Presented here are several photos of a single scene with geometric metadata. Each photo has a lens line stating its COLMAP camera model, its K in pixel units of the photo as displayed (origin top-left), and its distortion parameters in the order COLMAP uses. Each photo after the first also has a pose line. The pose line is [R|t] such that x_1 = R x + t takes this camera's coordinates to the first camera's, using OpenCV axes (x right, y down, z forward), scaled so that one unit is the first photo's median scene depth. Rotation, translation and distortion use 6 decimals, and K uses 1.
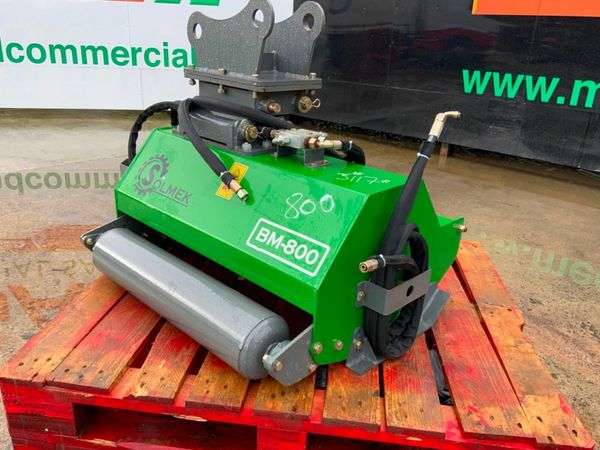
lens RADIAL K [[500.5, 0, 300.7], [0, 500.5, 227.9], [0, 0, 1]] dist [0.053168, -0.106942]
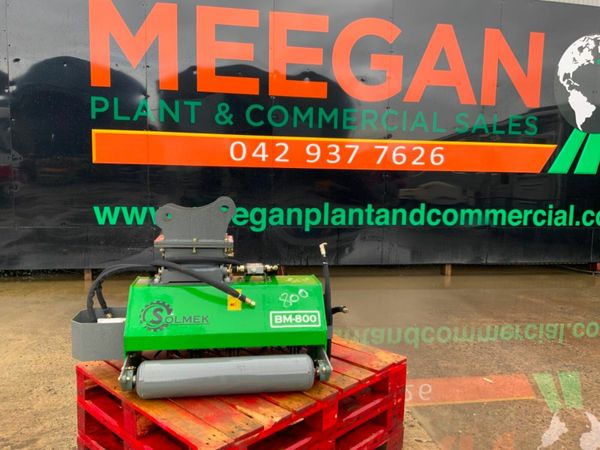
lens RADIAL K [[500.5, 0, 300.7], [0, 500.5, 227.9], [0, 0, 1]] dist [0.053168, -0.106942]
pose [[0.597302, -0.125153, 0.792191, -1.451608], [0.297307, 0.951927, -0.073777, -0.146589], [-0.744875, 0.279591, 0.605797, -0.300797]]
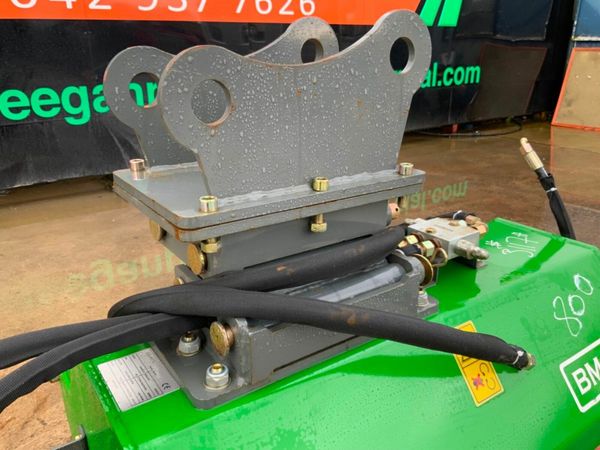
lens RADIAL K [[500.5, 0, 300.7], [0, 500.5, 227.9], [0, 0, 1]] dist [0.053168, -0.106942]
pose [[0.182252, -0.381665, 0.906154, -0.641121], [0.371211, 0.880096, 0.296029, -0.476809], [-0.910487, 0.282422, 0.302078, 1.056042]]
